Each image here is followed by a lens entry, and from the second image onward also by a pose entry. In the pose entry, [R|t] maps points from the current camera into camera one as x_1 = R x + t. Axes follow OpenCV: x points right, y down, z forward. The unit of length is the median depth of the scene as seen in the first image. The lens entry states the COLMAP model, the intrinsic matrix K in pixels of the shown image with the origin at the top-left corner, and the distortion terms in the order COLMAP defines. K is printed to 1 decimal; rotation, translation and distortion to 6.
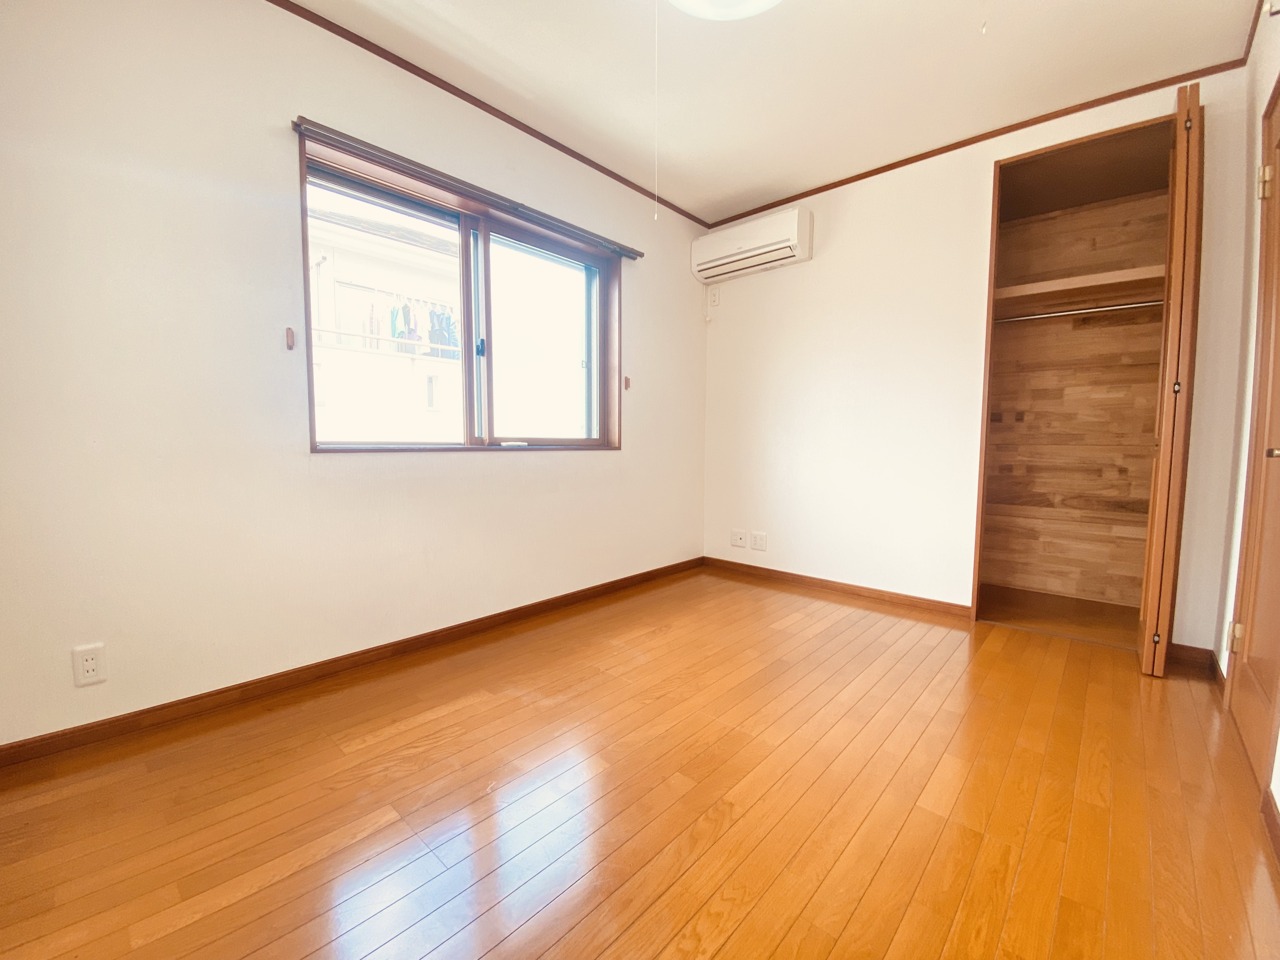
lens RADIAL K [[517.6, 0, 637.2], [0, 517.6, 482.2], [0, 0, 1]] dist [0.025181, -0.023105]
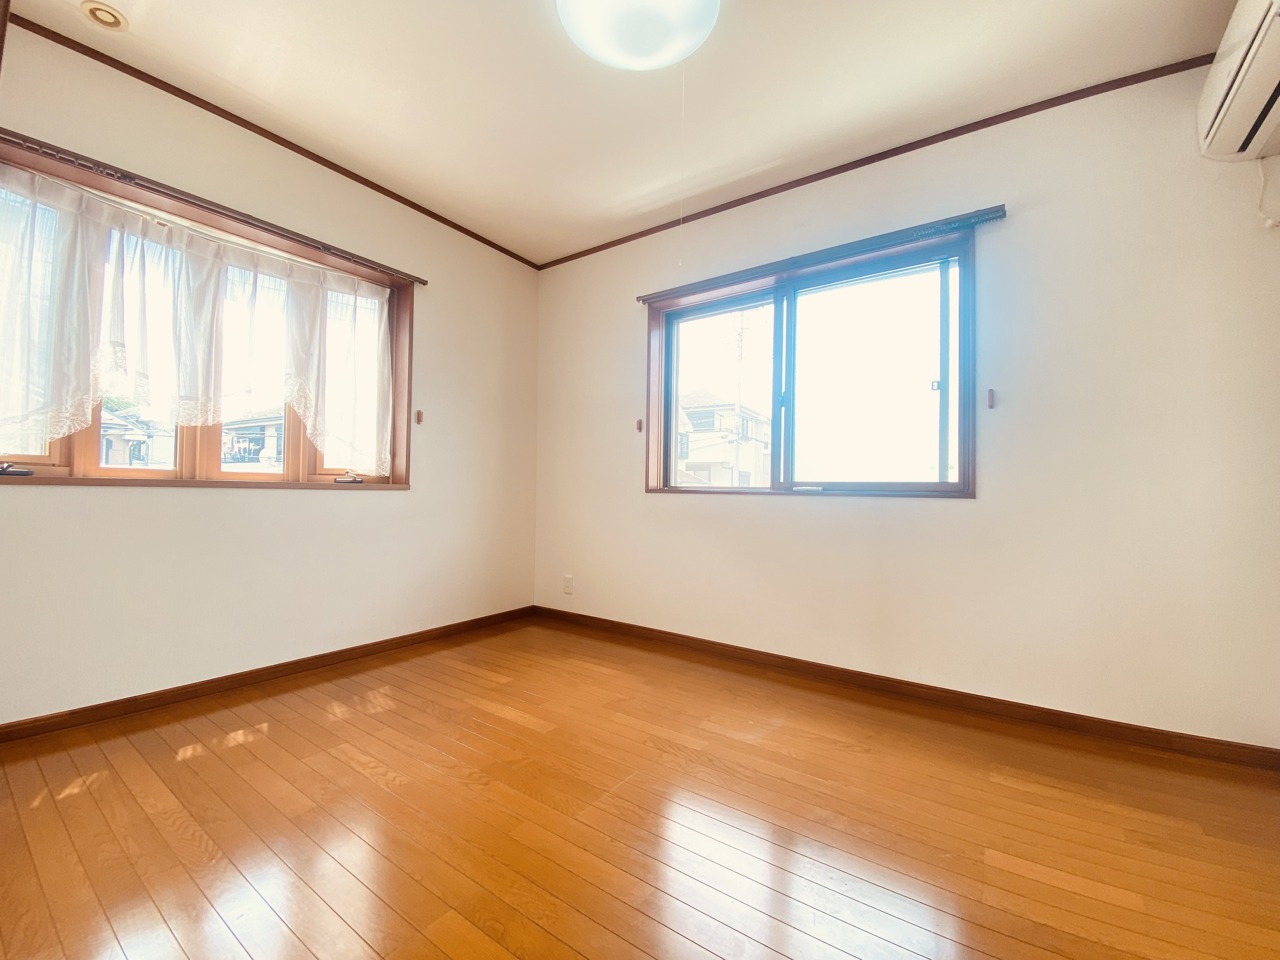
lens RADIAL K [[513.2, 0, 640.0], [0, 513.2, 480.0], [0, 0, 1]] dist [0.024350, -0.024386]
pose [[0.141370, -0.010124, -0.989905, 0.724239], [-0.078954, 0.996647, -0.021468, -0.046149], [0.986803, 0.081191, 0.140096, 0.571862]]
